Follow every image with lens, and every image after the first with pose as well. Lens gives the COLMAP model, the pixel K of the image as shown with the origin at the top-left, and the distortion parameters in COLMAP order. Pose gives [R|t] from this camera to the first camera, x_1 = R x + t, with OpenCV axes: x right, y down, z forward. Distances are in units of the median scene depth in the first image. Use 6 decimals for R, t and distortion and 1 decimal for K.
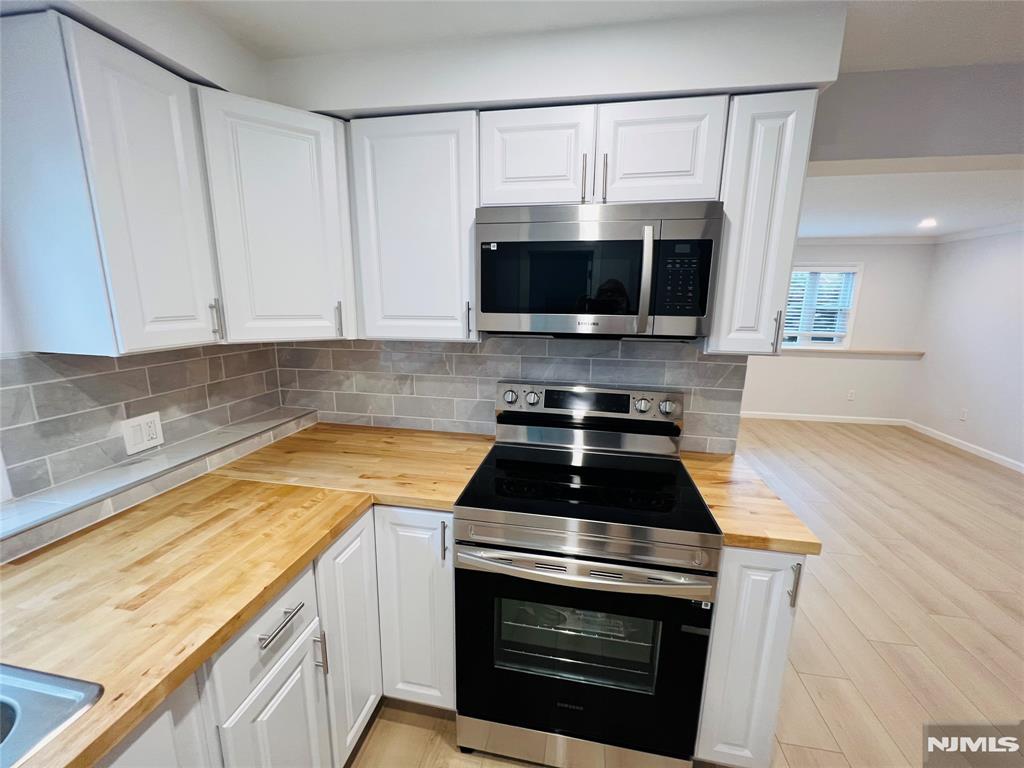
lens RADIAL K [[407.6, 0, 516.4], [0, 407.6, 384.5], [0, 0, 1]] dist [-0.003758, -0.000179]
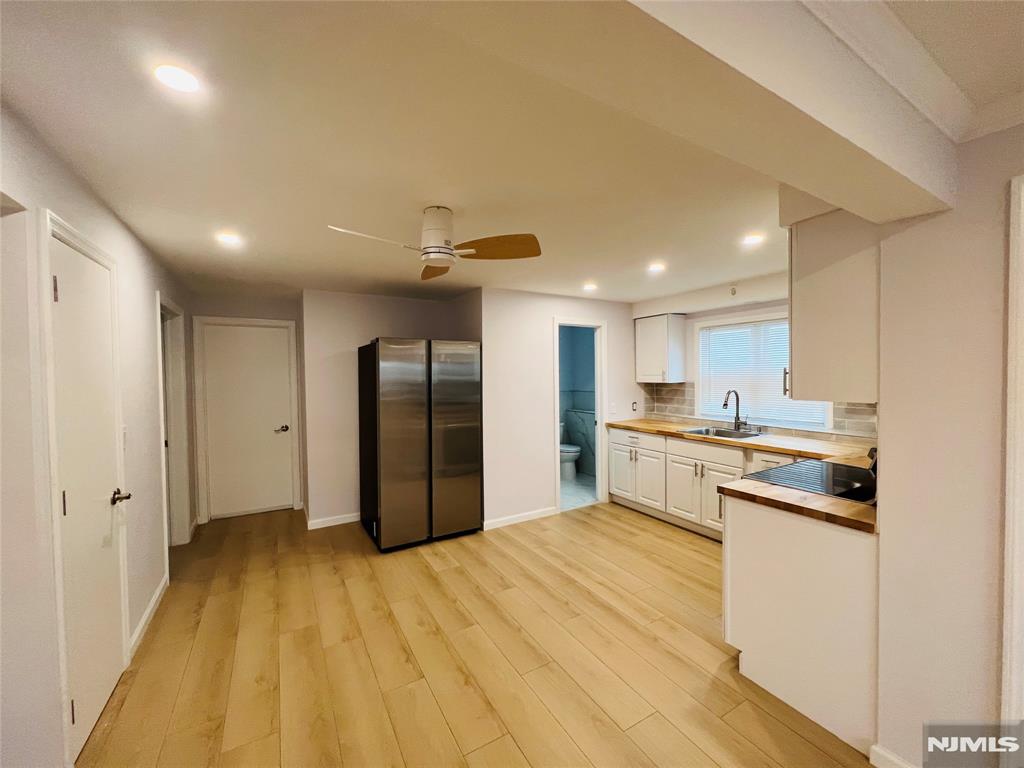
lens RADIAL K [[407.4, 0, 515.3], [0, 407.4, 385.8], [0, 0, 1]] dist [-0.000301, -0.000224]
pose [[-0.758372, 0.017437, -0.651588, 1.808997], [-0.128686, 0.975962, 0.175893, -0.191626], [0.638992, 0.217243, -0.737899, 1.131659]]
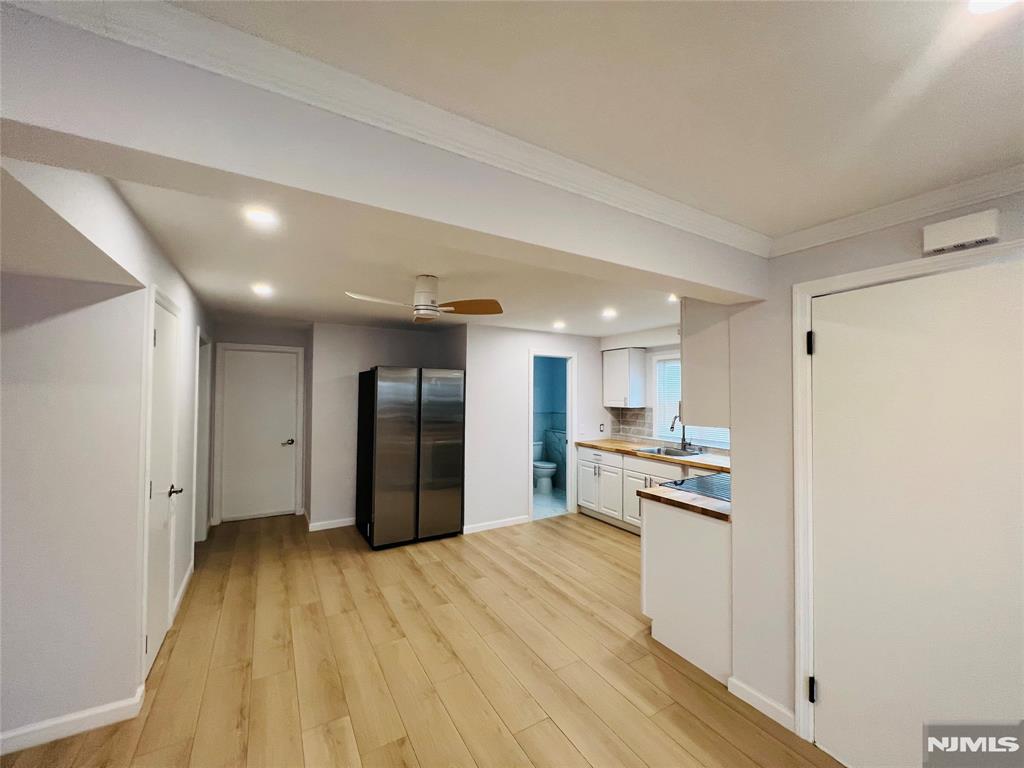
lens RADIAL K [[407.4, 0, 514.7], [0, 407.4, 386.0], [0, 0, 1]] dist [-0.000301, -0.000224]
pose [[-0.751046, -0.027818, -0.659664, 1.981826], [-0.148819, 0.980534, 0.128085, -0.297695], [0.643260, 0.194369, -0.740566, 1.490363]]
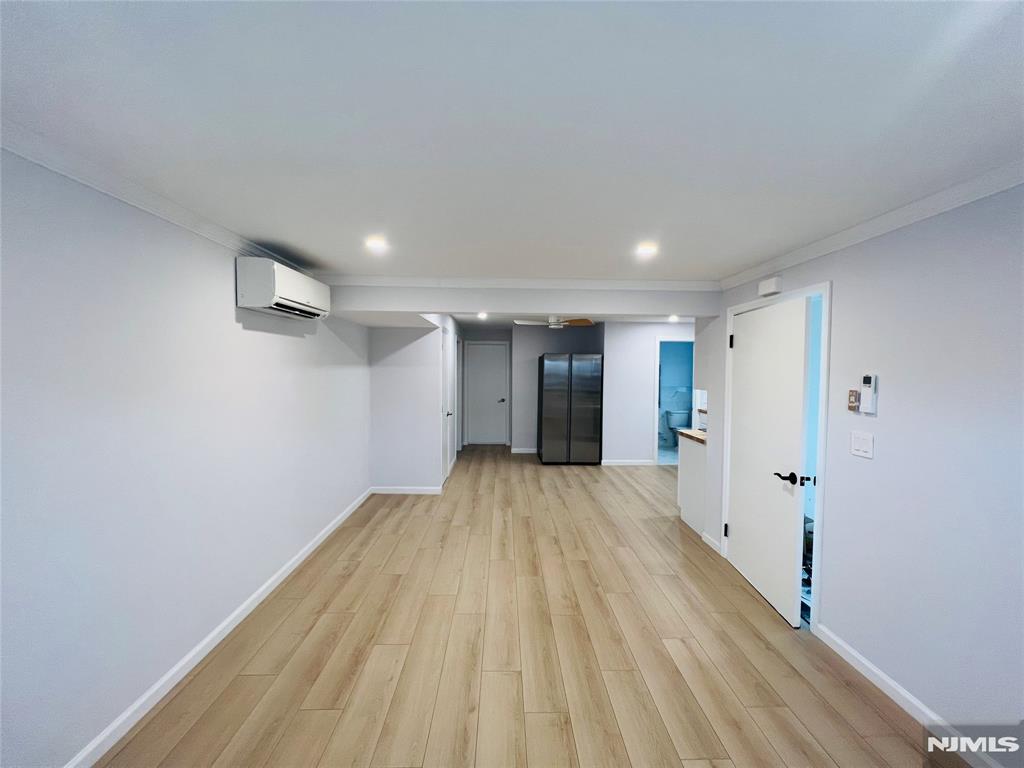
lens RADIAL K [[407.4, 0, 516.4], [0, 407.4, 385.5], [0, 0, 1]] dist [-0.000301, -0.000224]
pose [[-0.978059, -0.007724, -0.208185, 2.085294], [-0.057856, 0.970073, 0.235818, -0.597467], [0.200133, 0.242689, -0.949236, 2.926439]]
